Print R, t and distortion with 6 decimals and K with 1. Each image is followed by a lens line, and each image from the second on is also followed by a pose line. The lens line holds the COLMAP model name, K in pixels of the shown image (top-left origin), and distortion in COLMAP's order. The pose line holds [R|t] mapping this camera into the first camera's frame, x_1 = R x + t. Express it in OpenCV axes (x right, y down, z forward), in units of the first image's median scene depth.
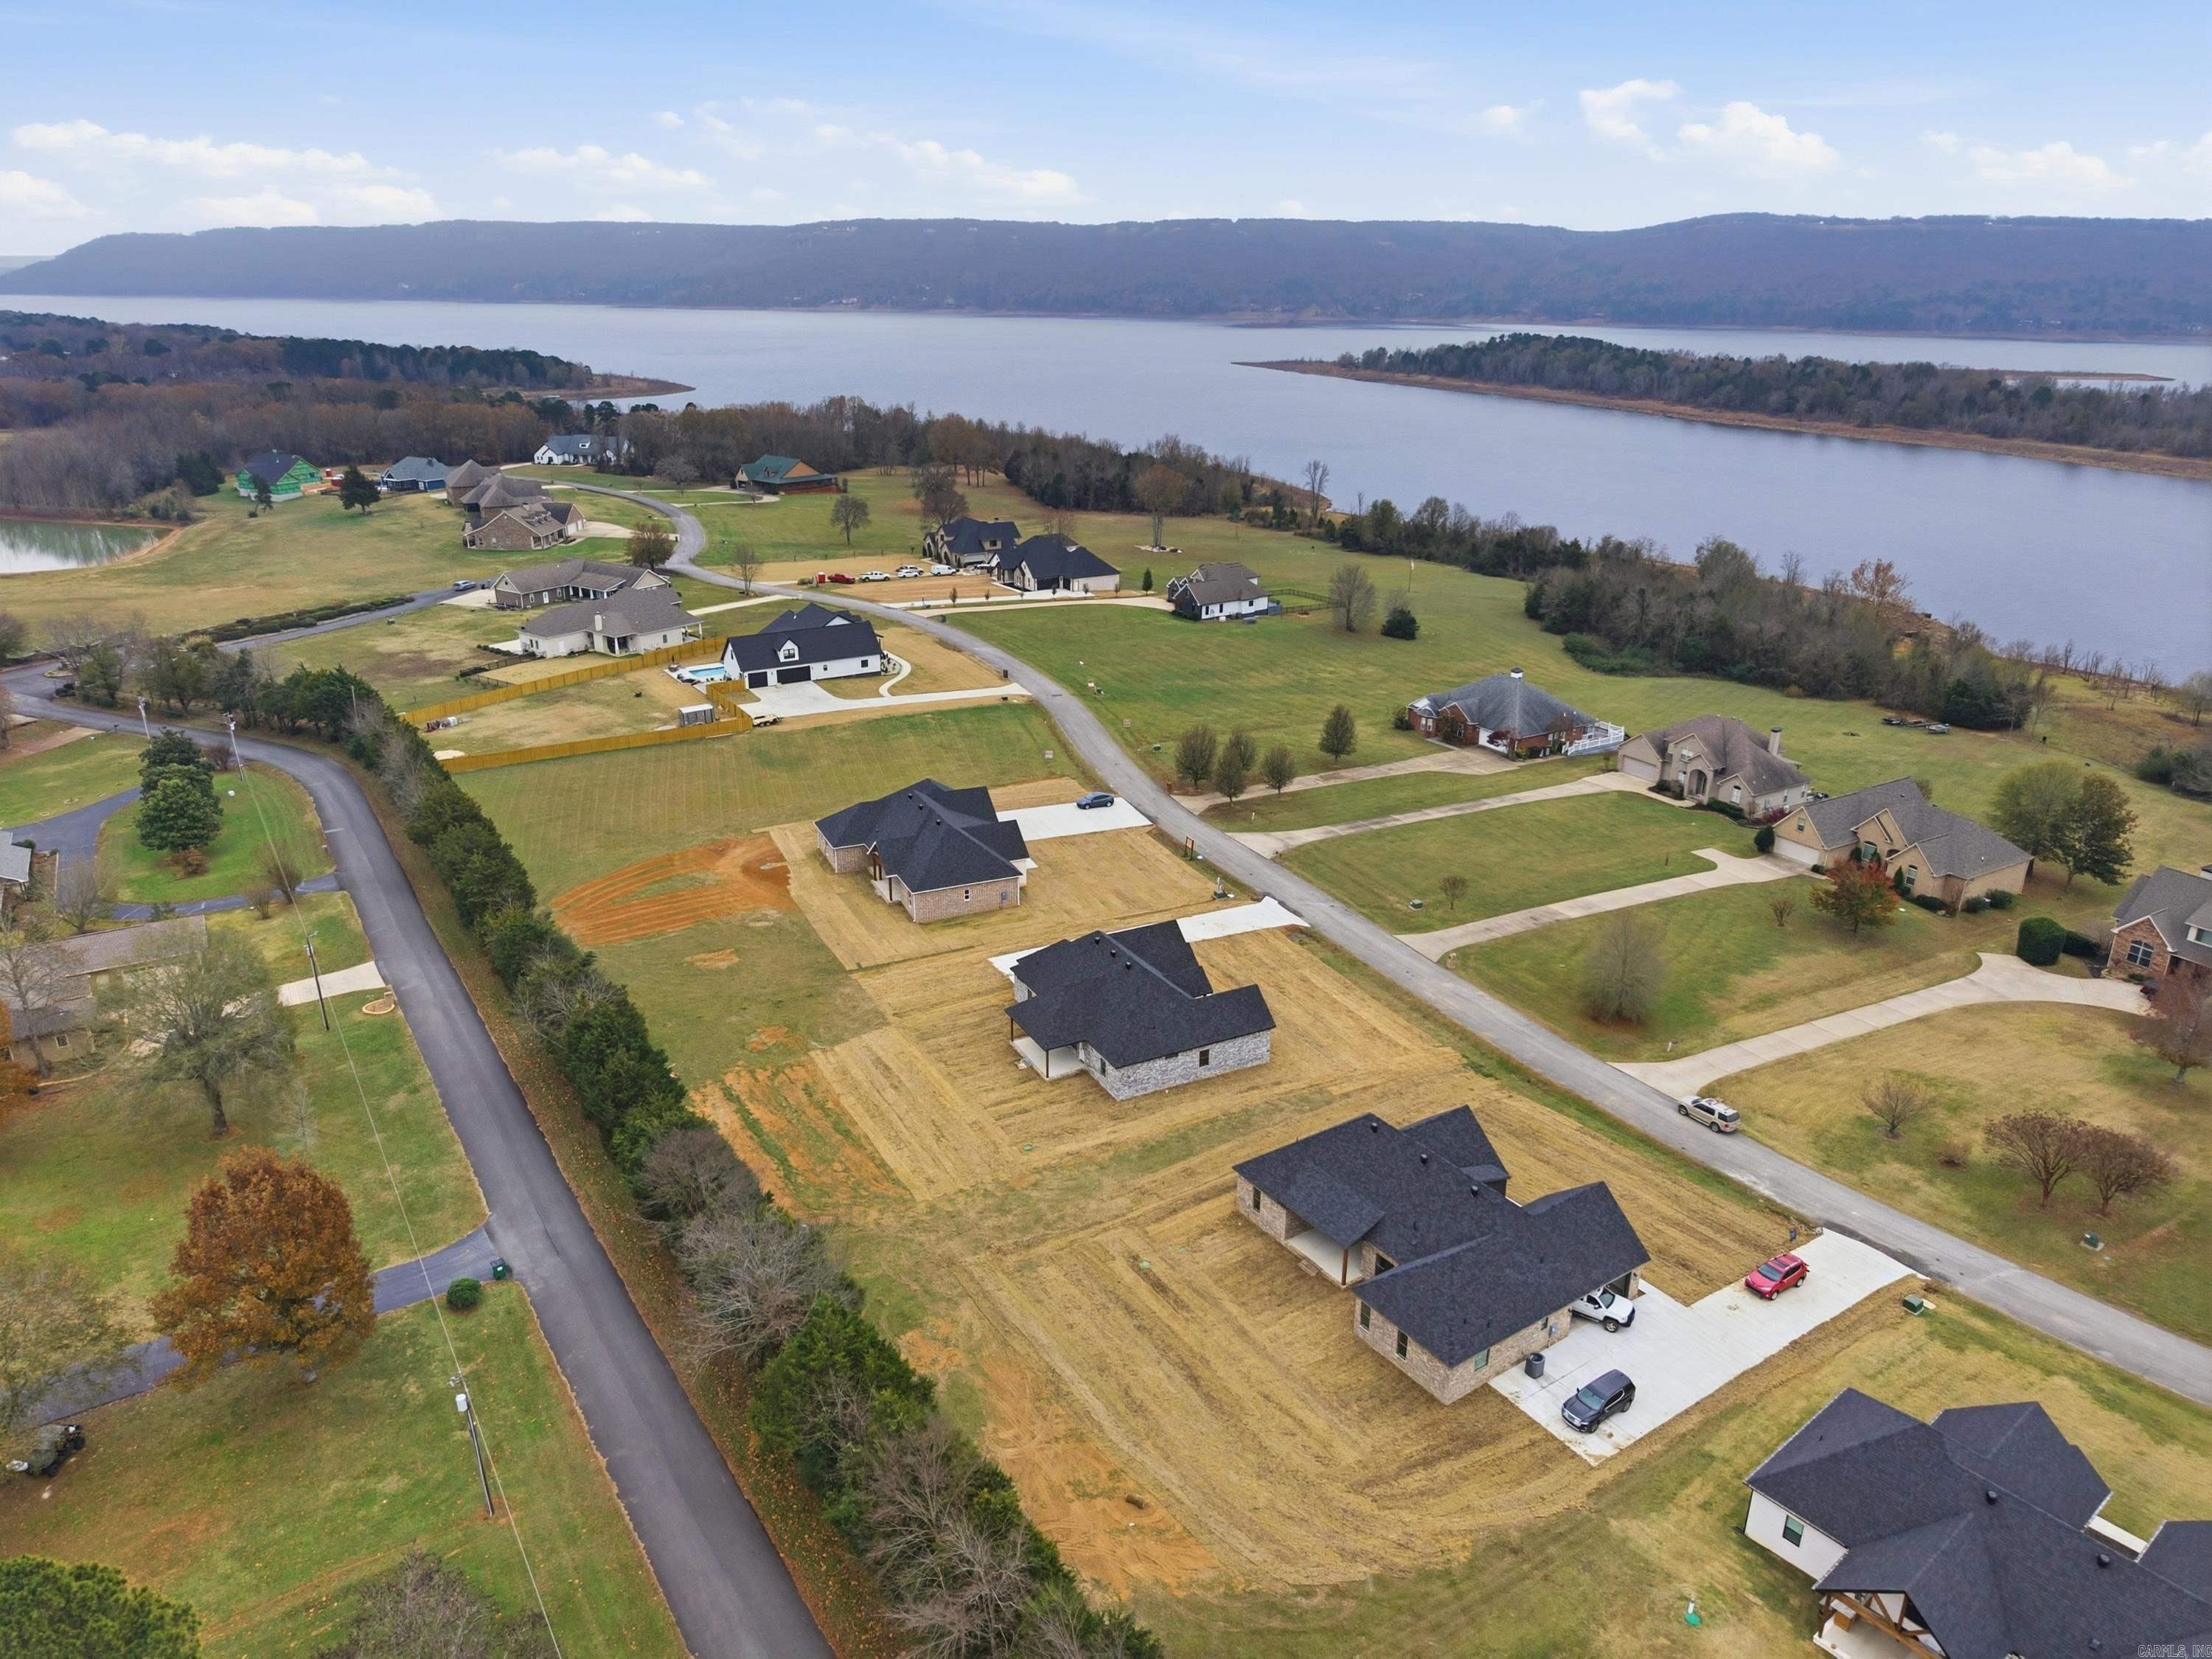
lens RADIAL K [[1462.5, 0, 1099.2], [0, 1462.5, 833.5], [0, 0, 1]] dist [0.012979, -0.016371]
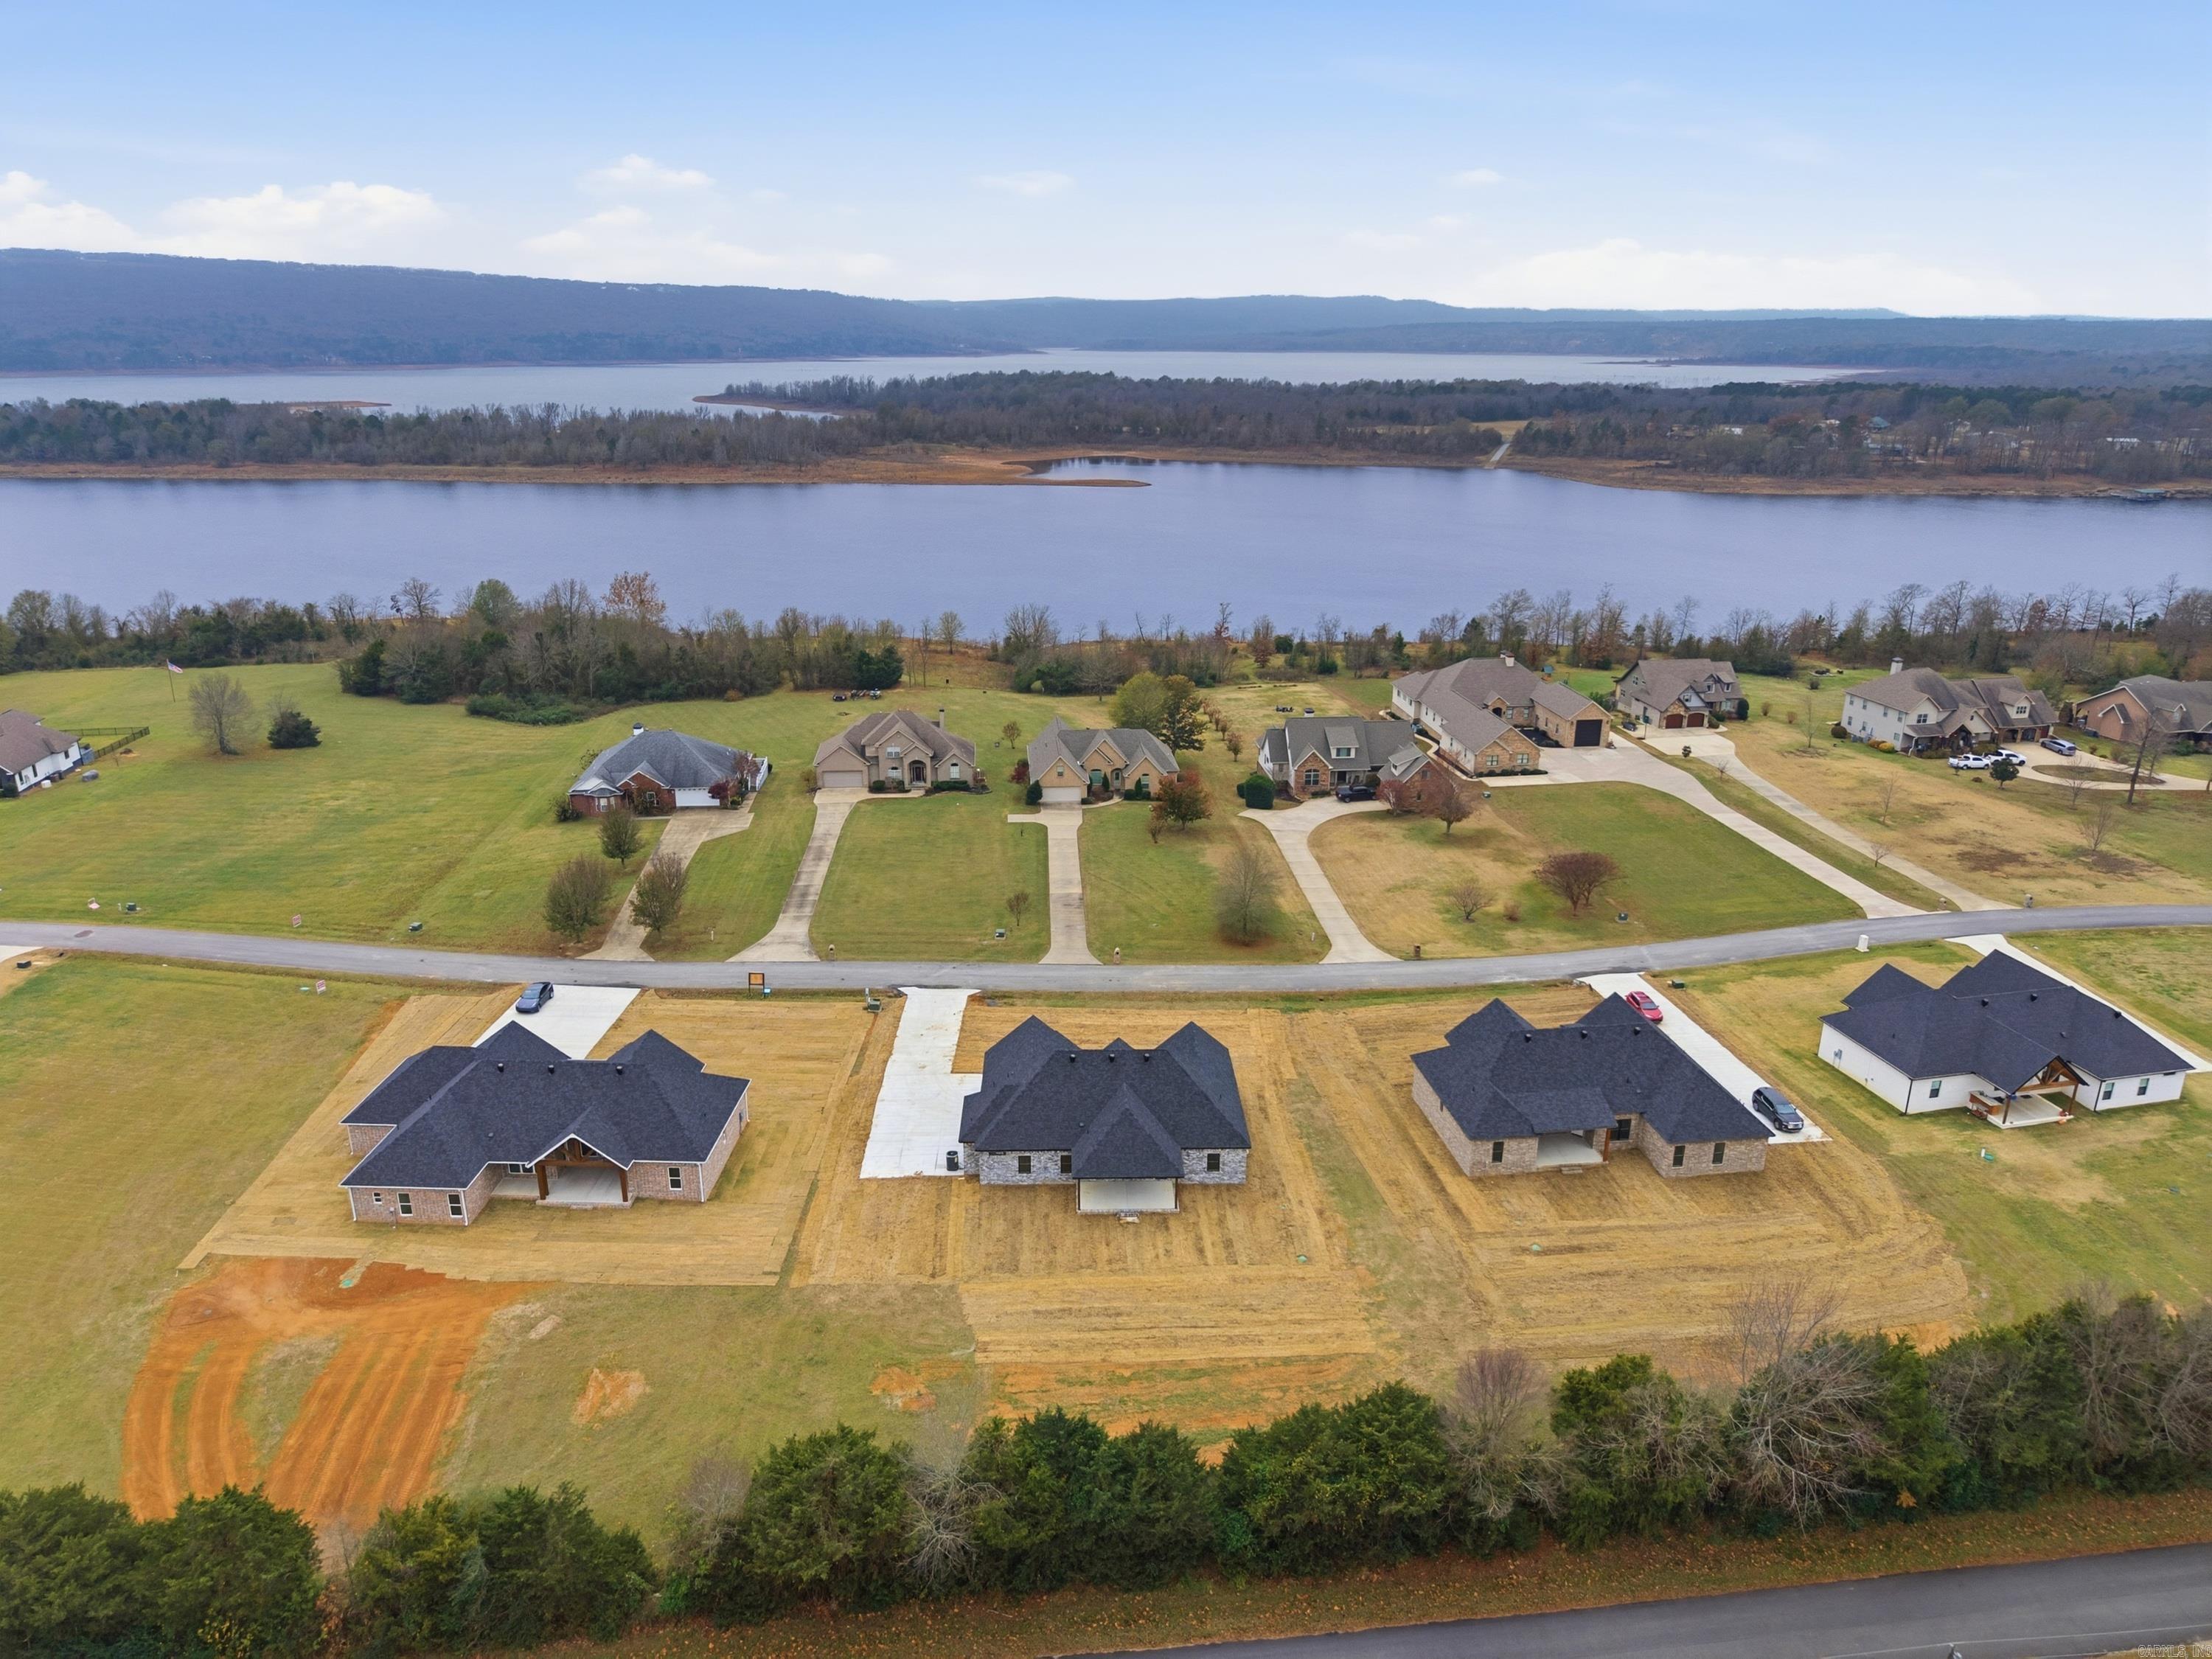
lens RADIAL K [[1462.5, 0, 1092.5], [0, 1462.5, 826.3], [0, 0, 1]] dist [0.012979, -0.016371]
pose [[0.444673, -0.292380, 0.846628, -0.379035], [0.314907, 0.935910, 0.157816, -0.103815], [-0.838510, 0.196432, 0.508247, 0.287097]]
